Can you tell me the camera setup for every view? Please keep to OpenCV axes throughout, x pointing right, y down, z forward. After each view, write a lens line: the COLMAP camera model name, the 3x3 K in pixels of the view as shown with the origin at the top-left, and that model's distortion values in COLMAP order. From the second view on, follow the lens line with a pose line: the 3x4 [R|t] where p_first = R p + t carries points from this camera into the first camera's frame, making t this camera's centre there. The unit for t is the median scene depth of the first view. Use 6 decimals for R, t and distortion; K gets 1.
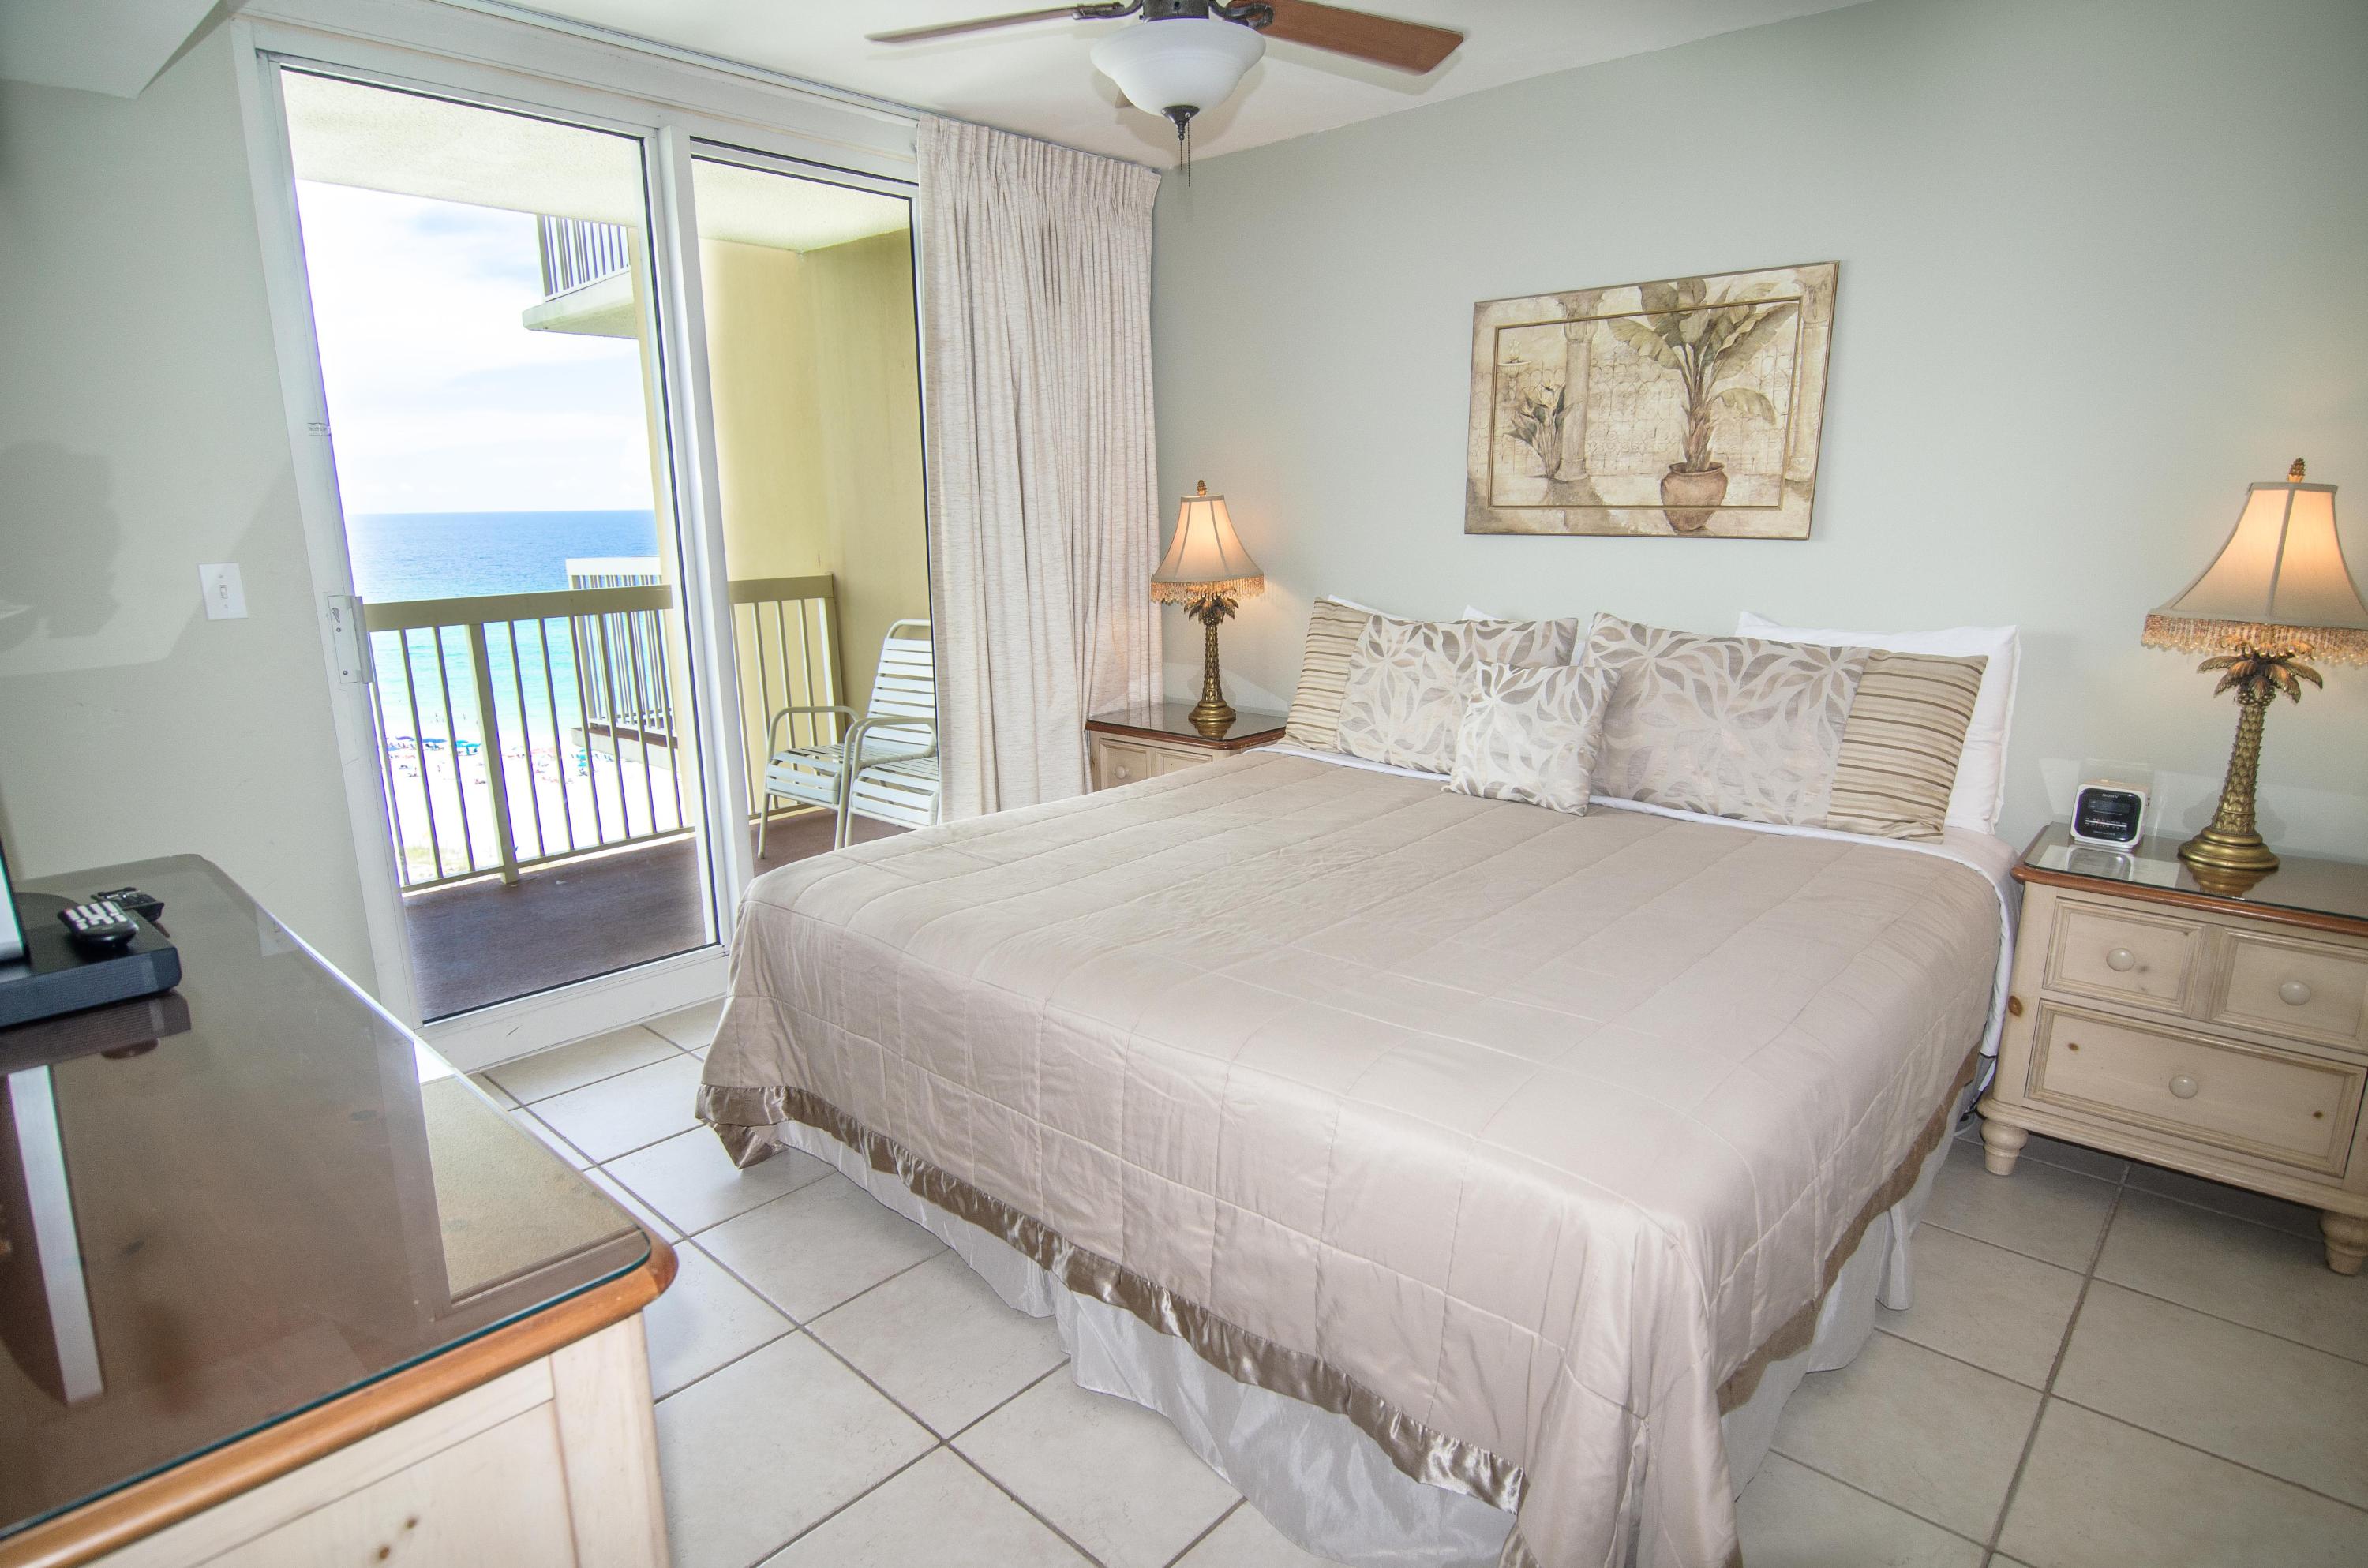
lens RADIAL K [[1257.5, 0, 1187.1], [0, 1257.5, 787.0], [0, 0, 1]] dist [-0.013780, -0.007238]
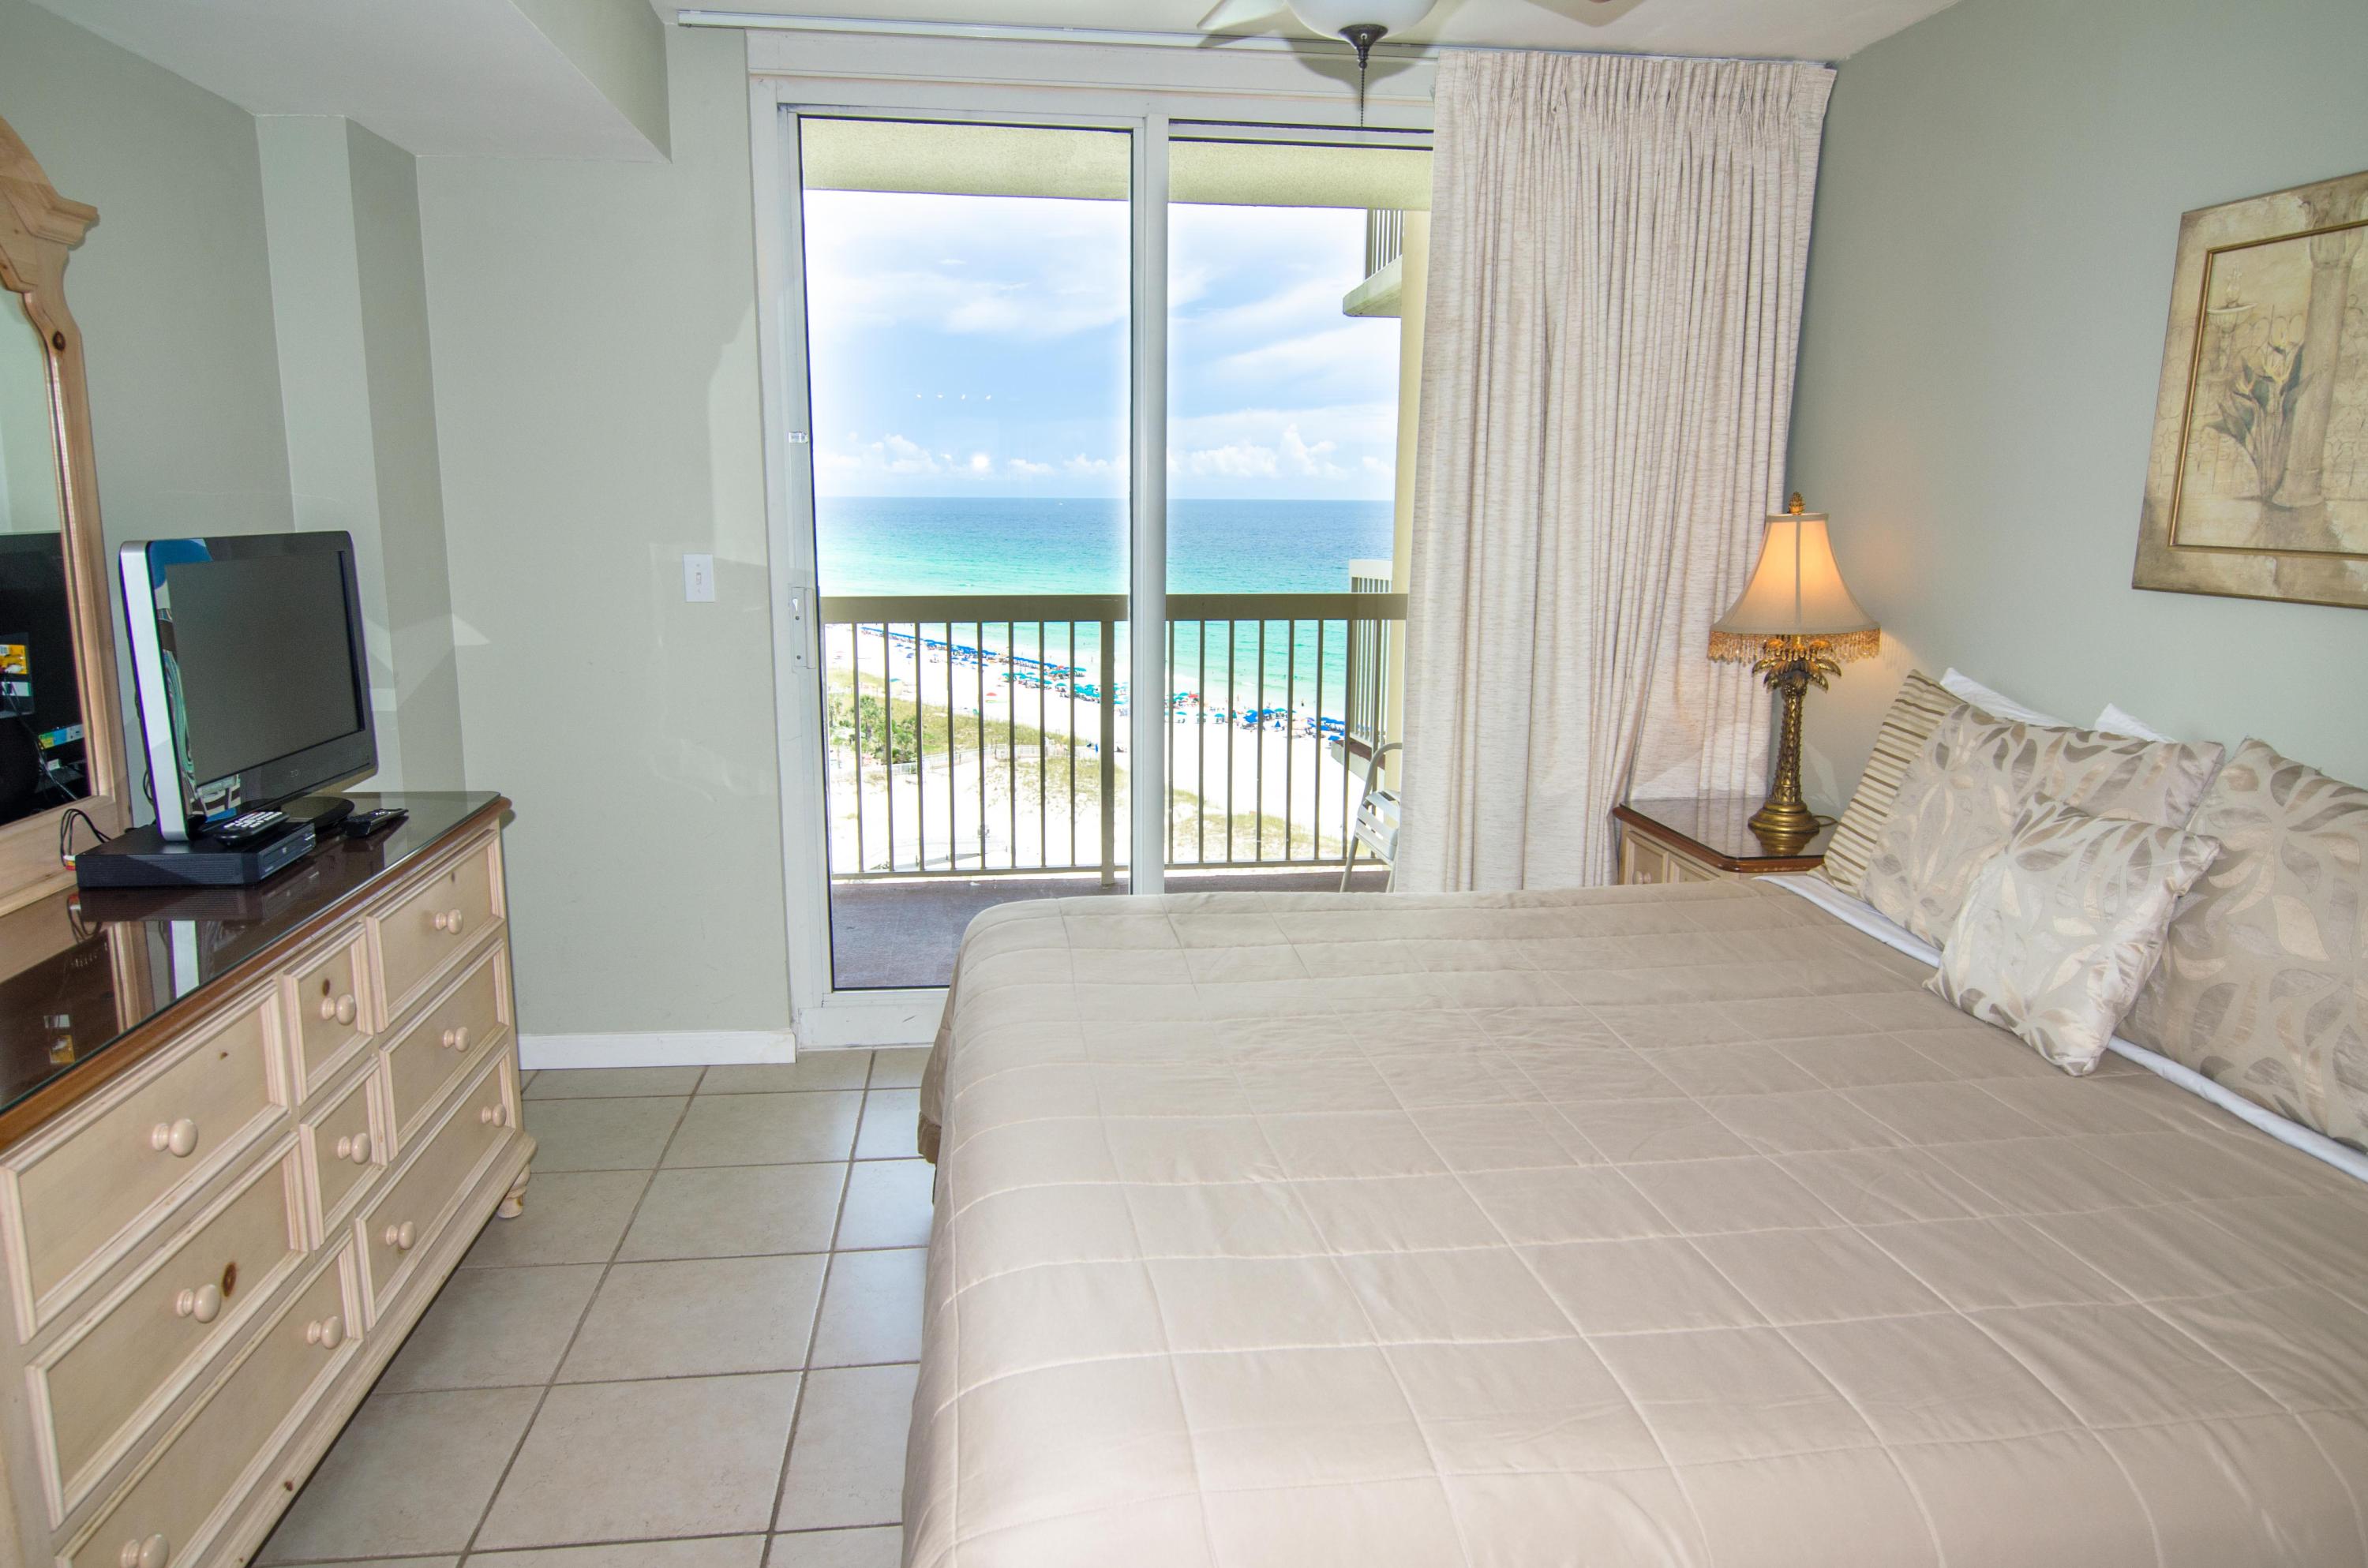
lens RADIAL K [[1534.7, 0, 1192.0], [0, 1534.7, 790.2], [0, 0, 1]] dist [-0.008687, -0.007600]
pose [[0.759504, 0.138148, -0.635664, 0.377045], [-0.158846, 0.986994, 0.024710, -0.052425], [0.630810, 0.082206, 0.771570, 0.151533]]
